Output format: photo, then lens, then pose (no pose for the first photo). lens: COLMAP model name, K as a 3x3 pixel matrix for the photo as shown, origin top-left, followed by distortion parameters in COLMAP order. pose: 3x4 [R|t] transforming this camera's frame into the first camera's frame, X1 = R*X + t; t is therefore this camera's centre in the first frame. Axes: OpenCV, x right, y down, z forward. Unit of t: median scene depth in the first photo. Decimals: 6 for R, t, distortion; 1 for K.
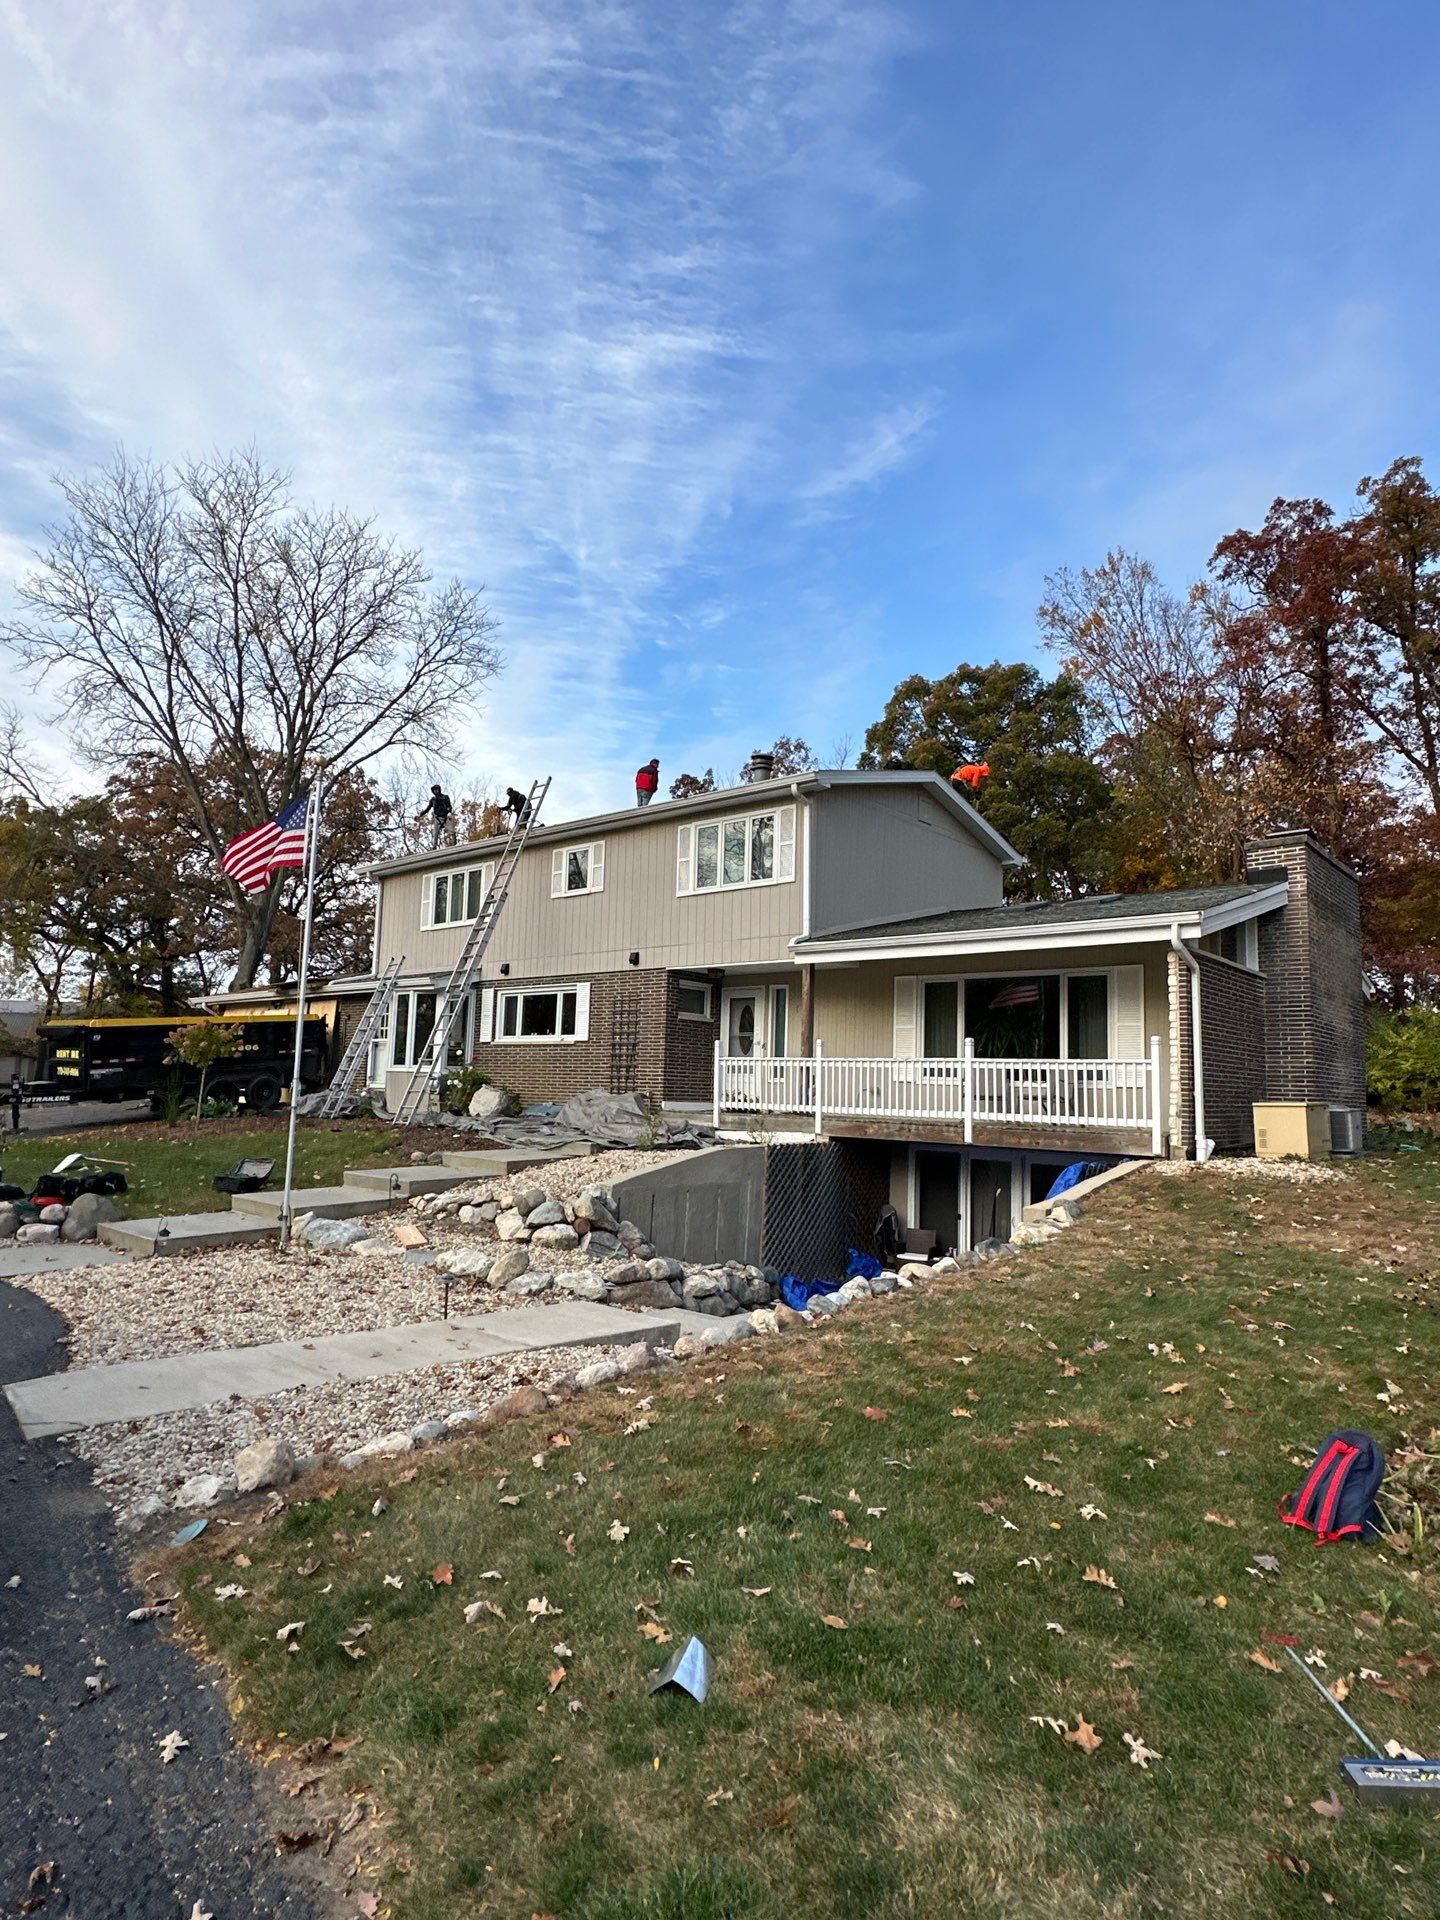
lens RADIAL K [[1053.8, 0, 726.3], [0, 1053.8, 963.7], [0, 0, 1]] dist [0.074974, -0.049403]
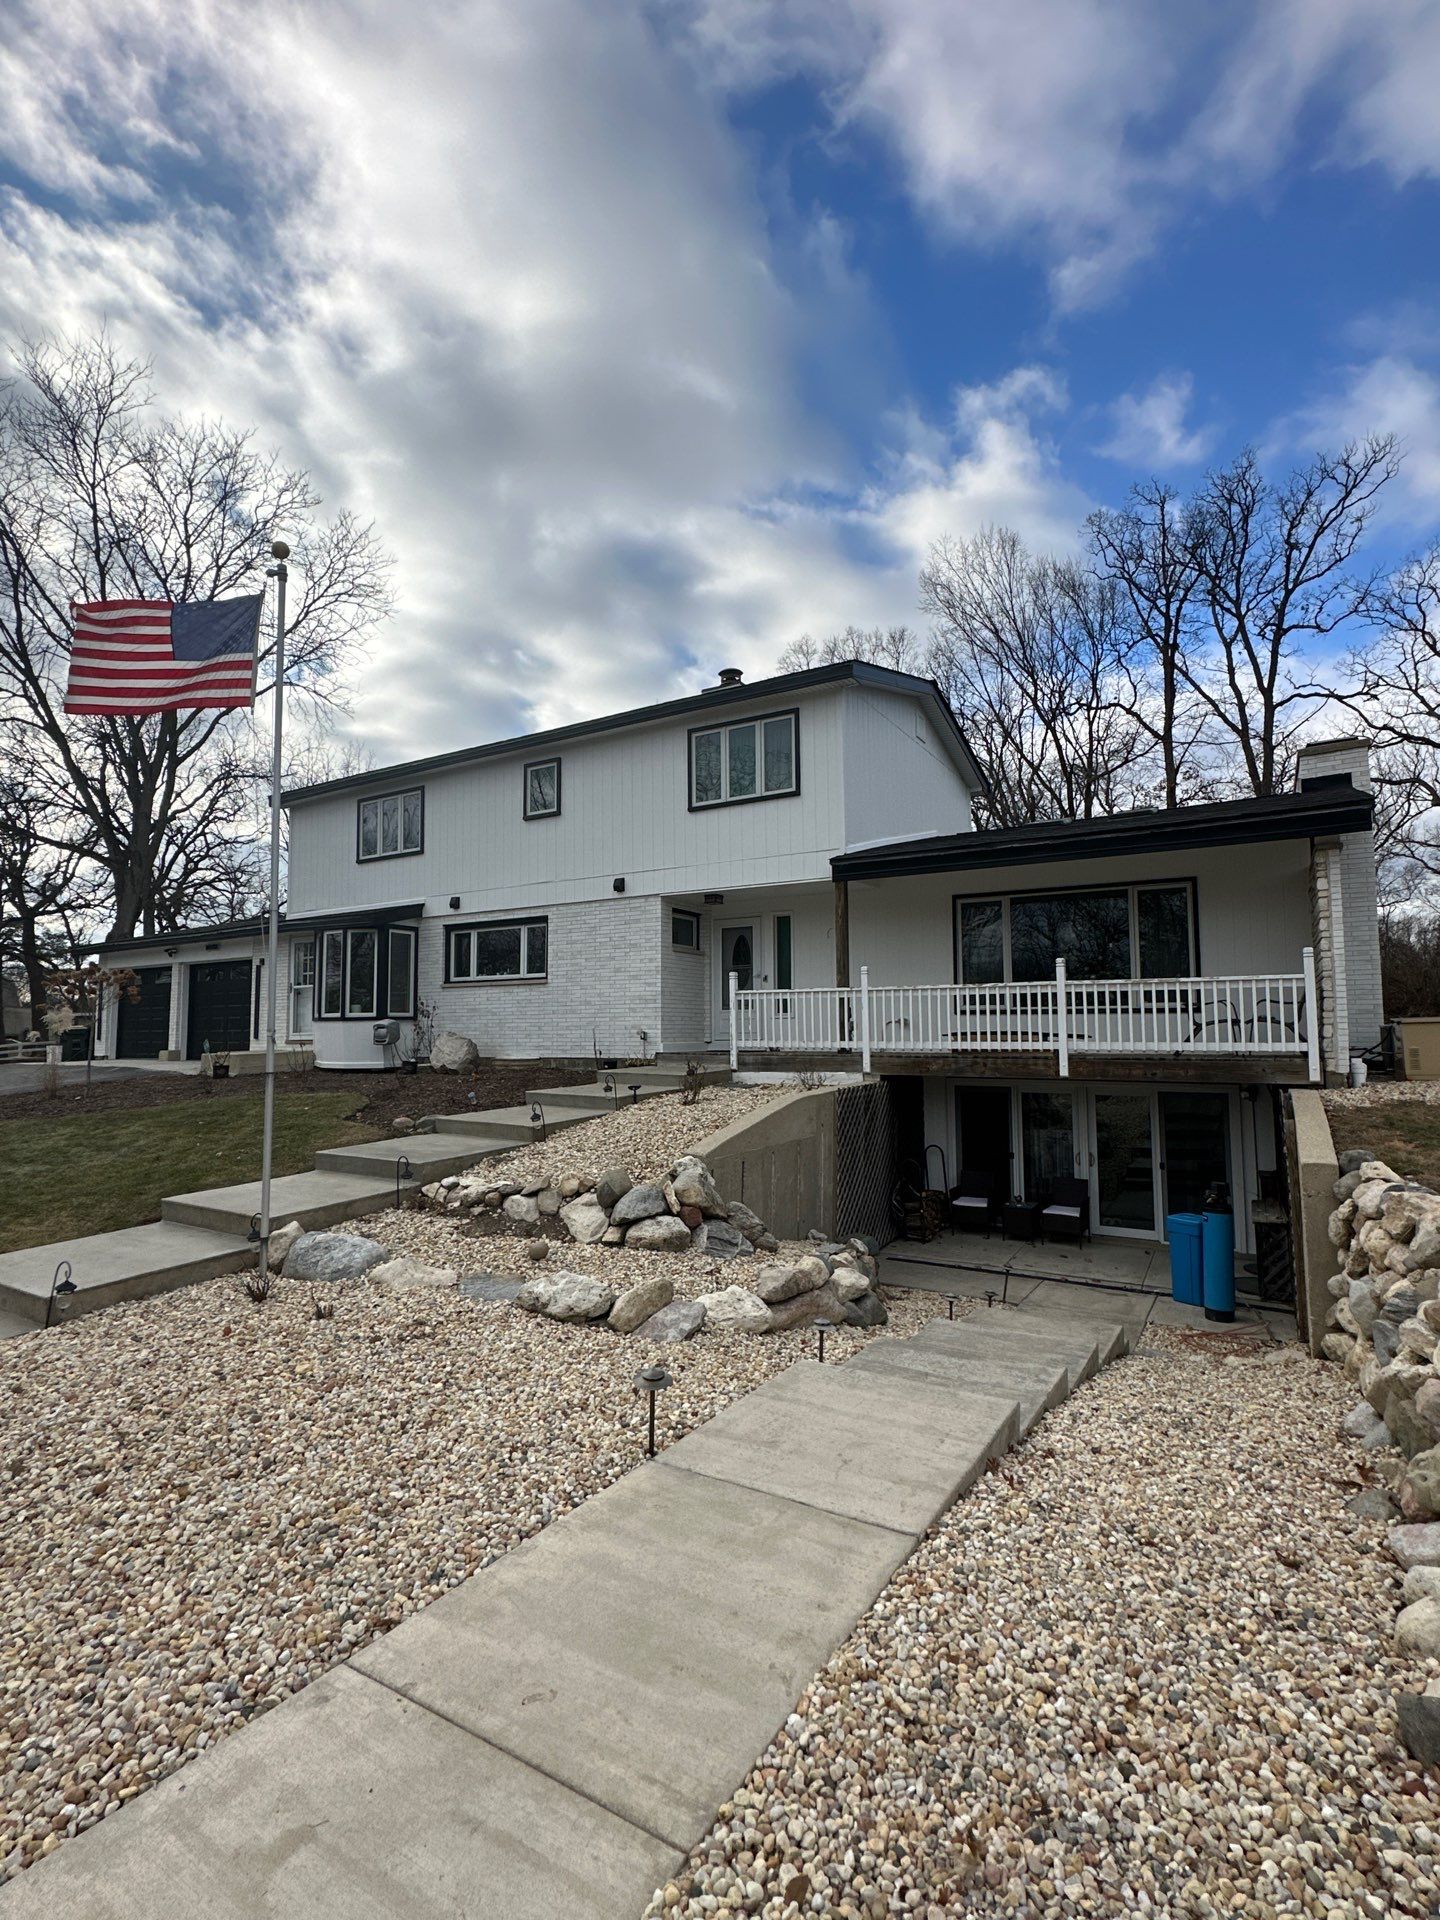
lens RADIAL K [[889.2, 0, 718.3], [0, 889.2, 963.0], [0, 0, 1]] dist [0.030686, -0.000471]
pose [[0.985250, -0.022640, 0.169619, -0.159885], [0.014945, 0.998806, 0.046508, 0.032724], [-0.170470, -0.043287, 0.984412, 0.292677]]
